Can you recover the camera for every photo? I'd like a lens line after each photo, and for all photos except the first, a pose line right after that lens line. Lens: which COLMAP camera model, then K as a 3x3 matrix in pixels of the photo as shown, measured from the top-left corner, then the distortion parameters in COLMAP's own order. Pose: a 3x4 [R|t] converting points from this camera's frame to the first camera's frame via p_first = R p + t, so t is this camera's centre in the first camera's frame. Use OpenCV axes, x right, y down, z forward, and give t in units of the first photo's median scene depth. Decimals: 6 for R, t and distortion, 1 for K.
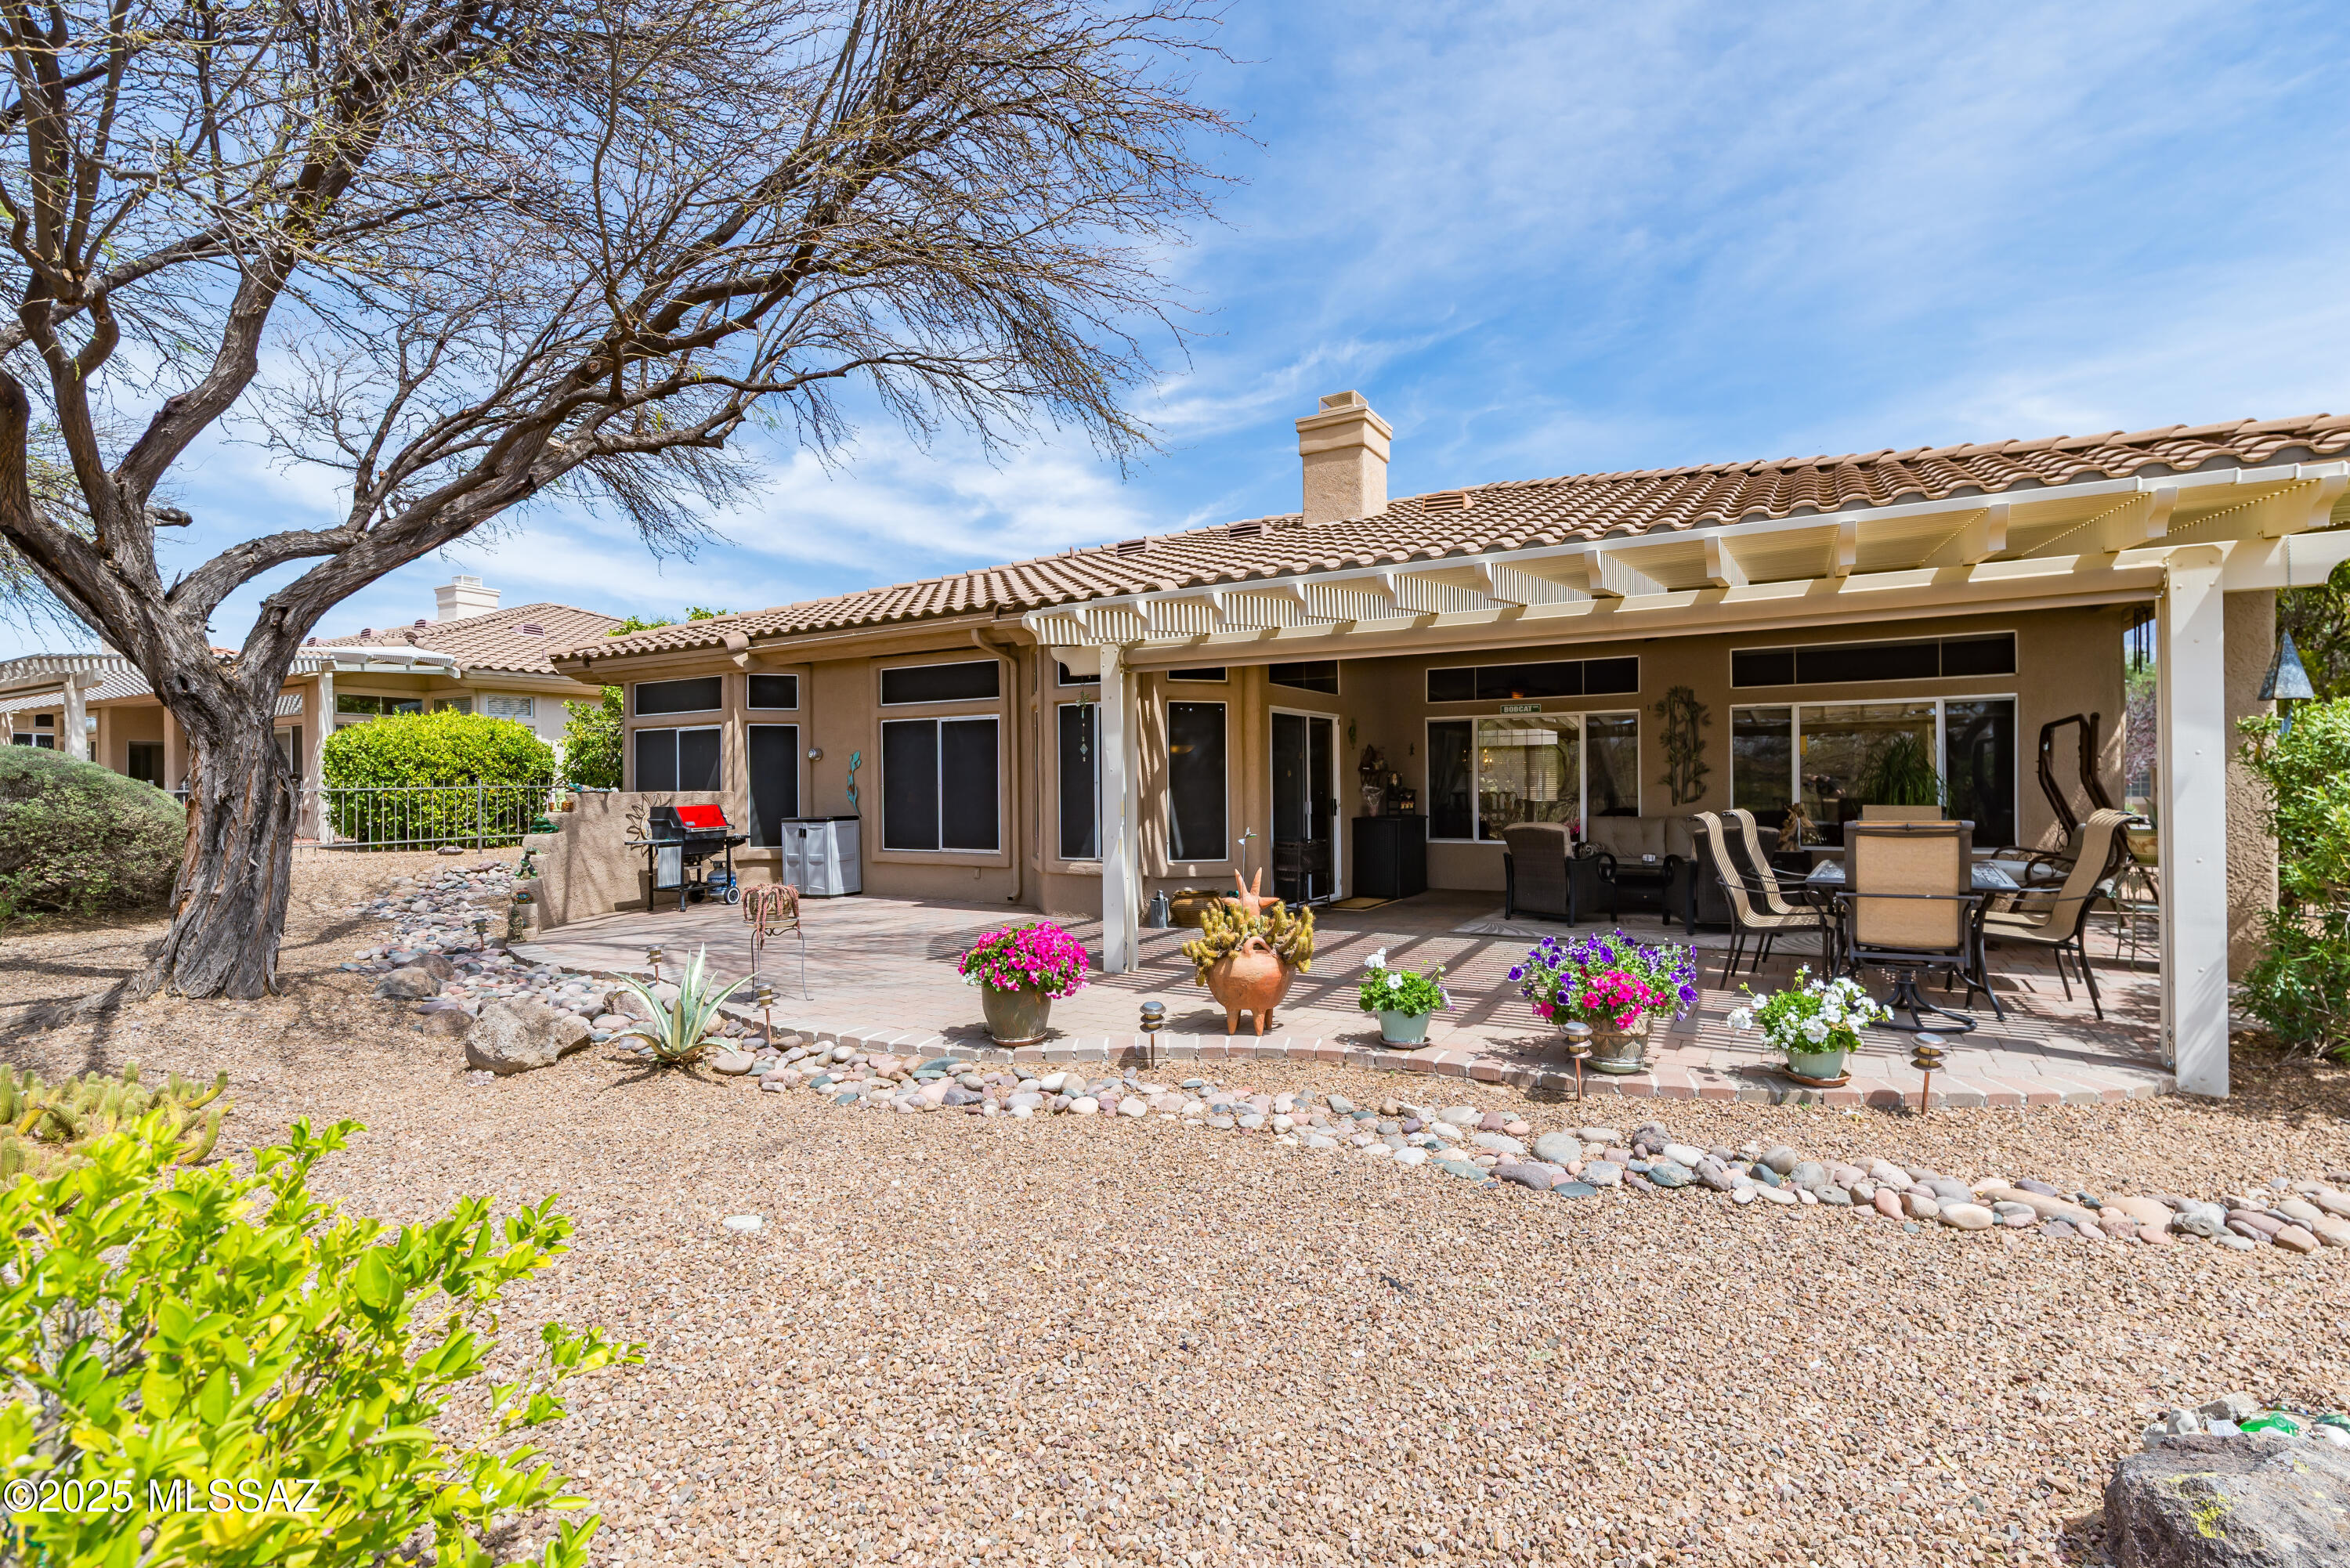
lens RADIAL K [[1052.1, 0, 1219.5], [0, 1052.1, 786.8], [0, 0, 1]] dist [-0.000334, -0.000086]
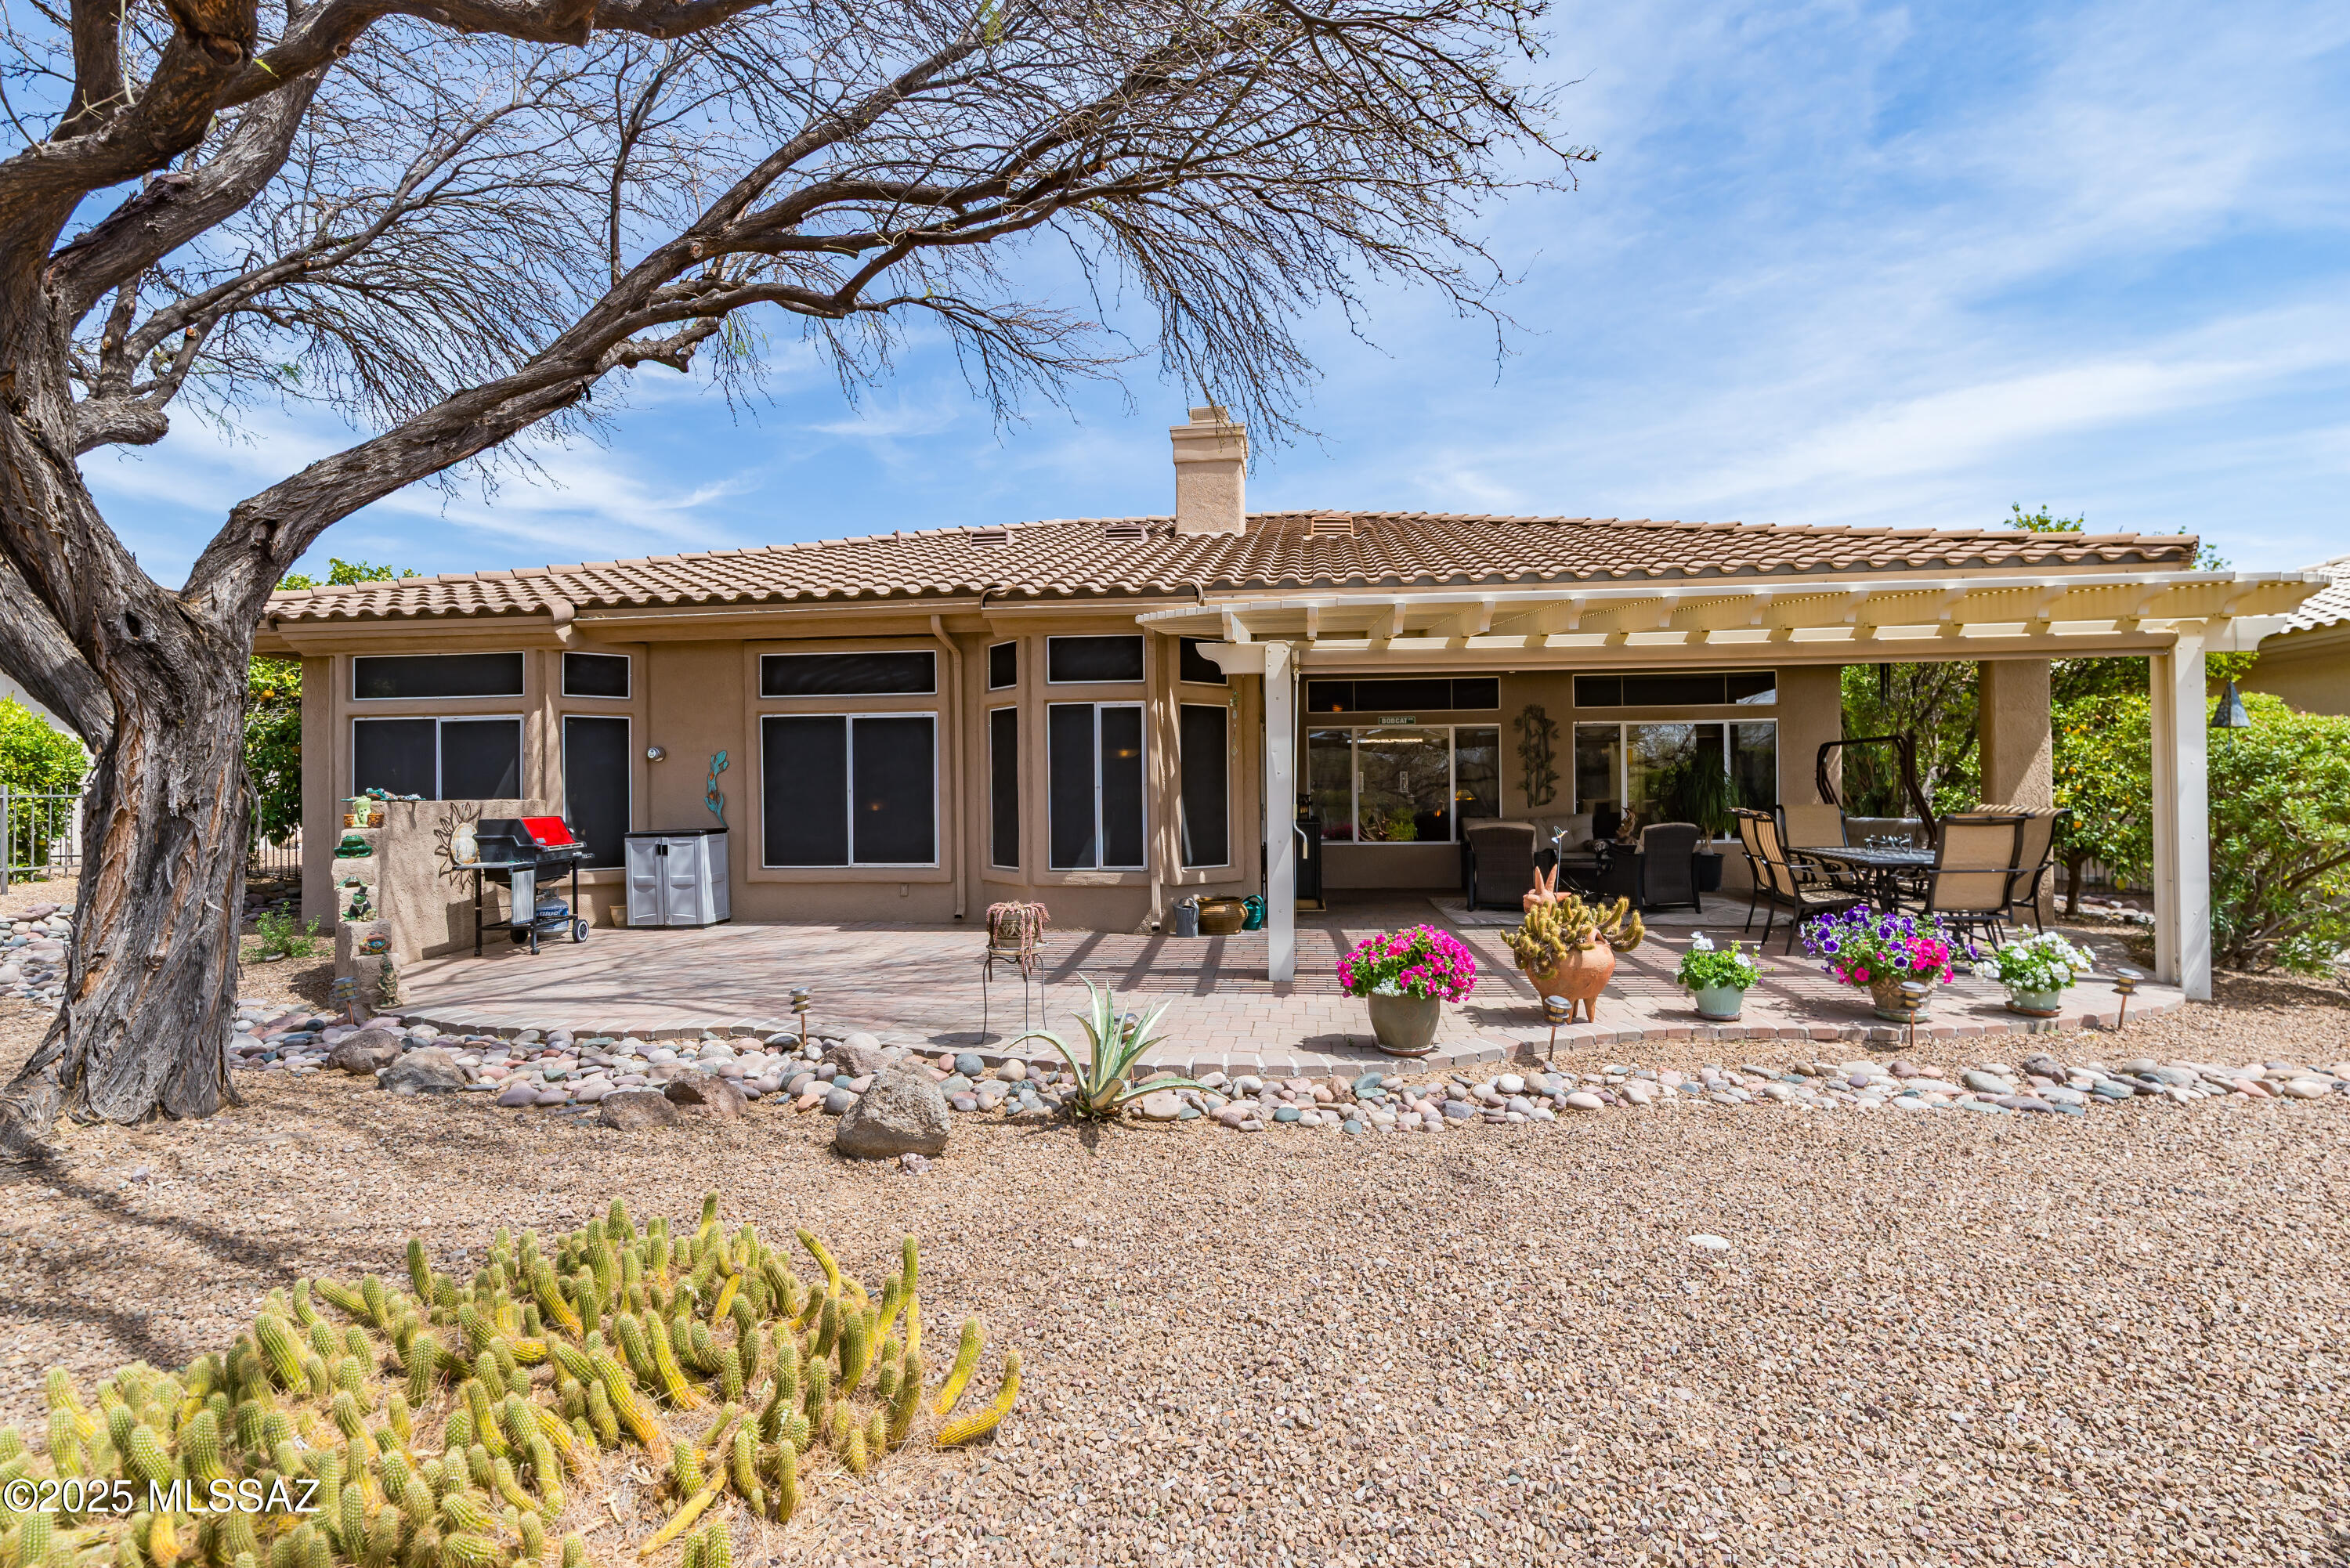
lens RADIAL K [[1052.1, 0, 1177.1], [0, 1052.1, 788.6], [0, 0, 1]] dist [-0.000334, -0.000086]
pose [[0.916293, -0.000216, 0.400509, -0.386867], [0.003474, 0.999967, -0.007408, 0.003895], [-0.400494, 0.008179, 0.916263, 0.098914]]
